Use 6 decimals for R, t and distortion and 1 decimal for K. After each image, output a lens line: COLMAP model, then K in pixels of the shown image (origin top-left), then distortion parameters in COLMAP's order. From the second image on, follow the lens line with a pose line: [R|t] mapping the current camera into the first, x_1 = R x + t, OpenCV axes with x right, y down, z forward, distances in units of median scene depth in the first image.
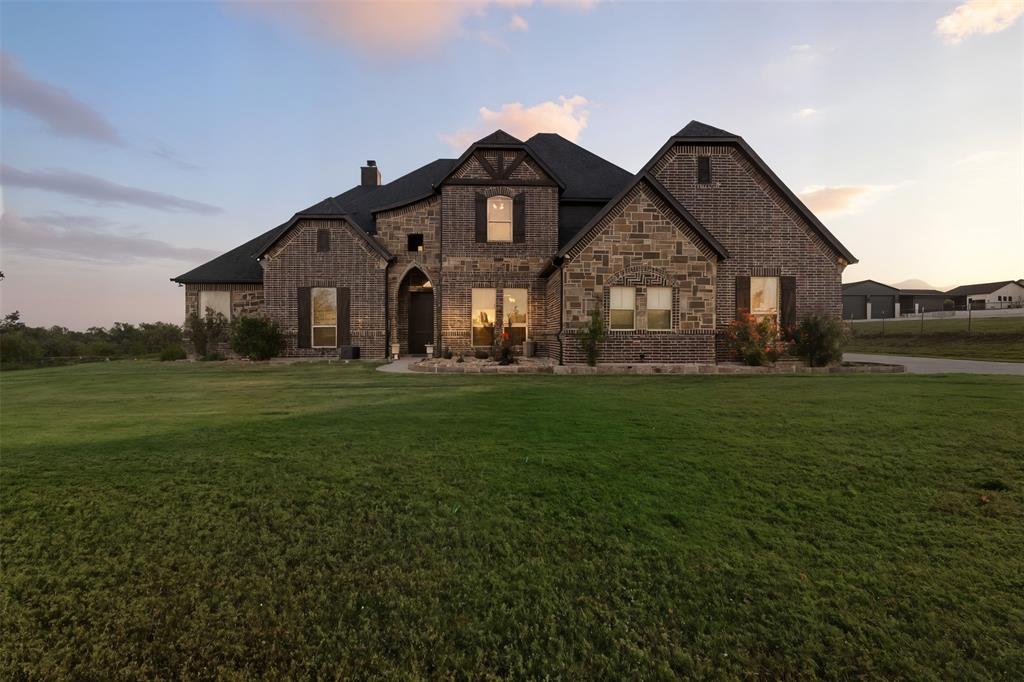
lens RADIAL K [[462.6, 0, 512.0], [0, 462.6, 341.0], [0, 0, 1]] dist [0.001228, 0.000346]
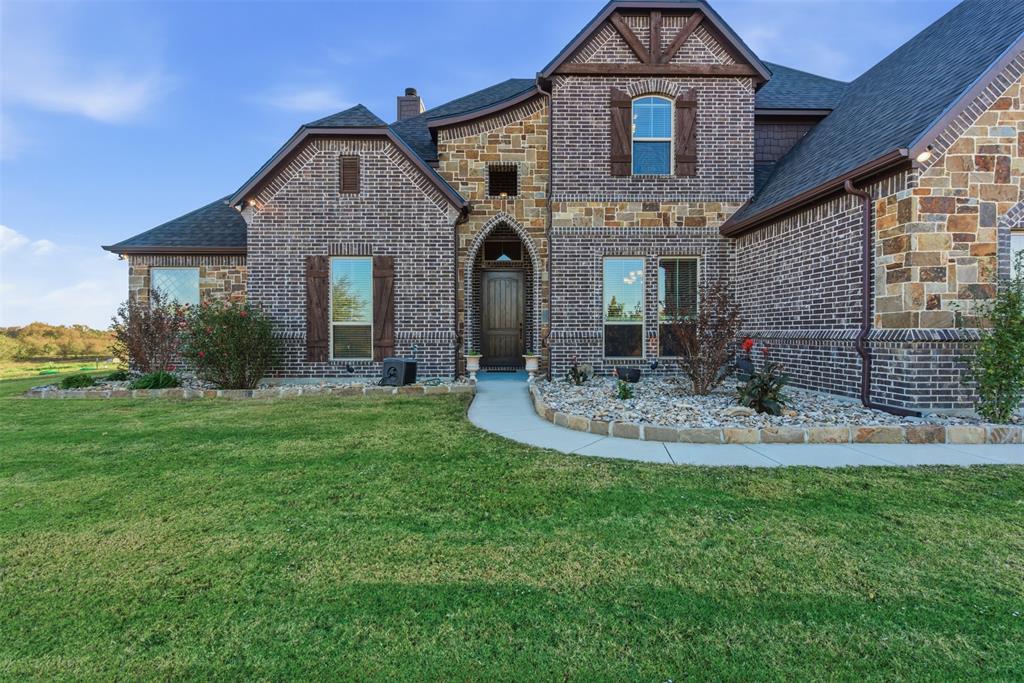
lens RADIAL K [[462.6, 0, 512.0], [0, 462.6, 341.5], [0, 0, 1]] dist [0.001228, 0.000346]
pose [[0.999574, -0.000952, -0.029168, -0.185302], [0.001215, 0.999959, 0.009022, -0.013707], [0.029158, -0.009053, 0.999534, 0.421594]]
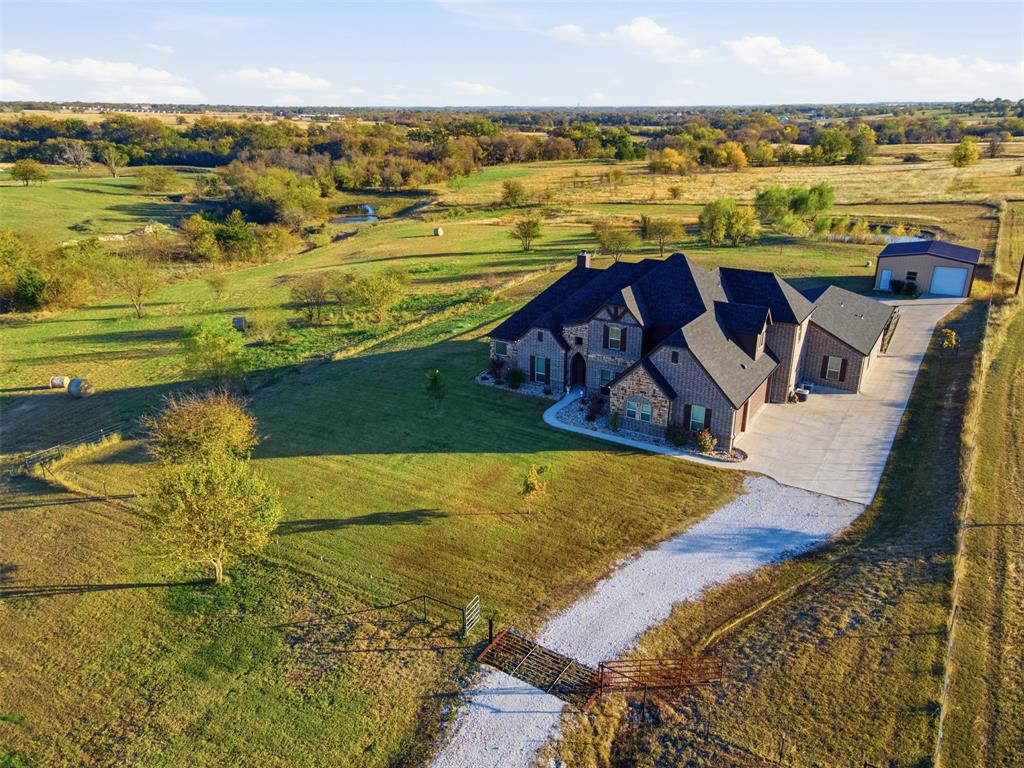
lens RADIAL K [[744.3, 0, 512.0], [0, 744.3, 384.0], [0, 0, 1]] dist [0.044841, 0.008309]
pose [[0.824772, 0.194504, -0.530960, 1.380881], [0.001164, 0.938394, 0.345566, -1.210293], [0.565464, -0.285631, 0.773735, -1.843939]]
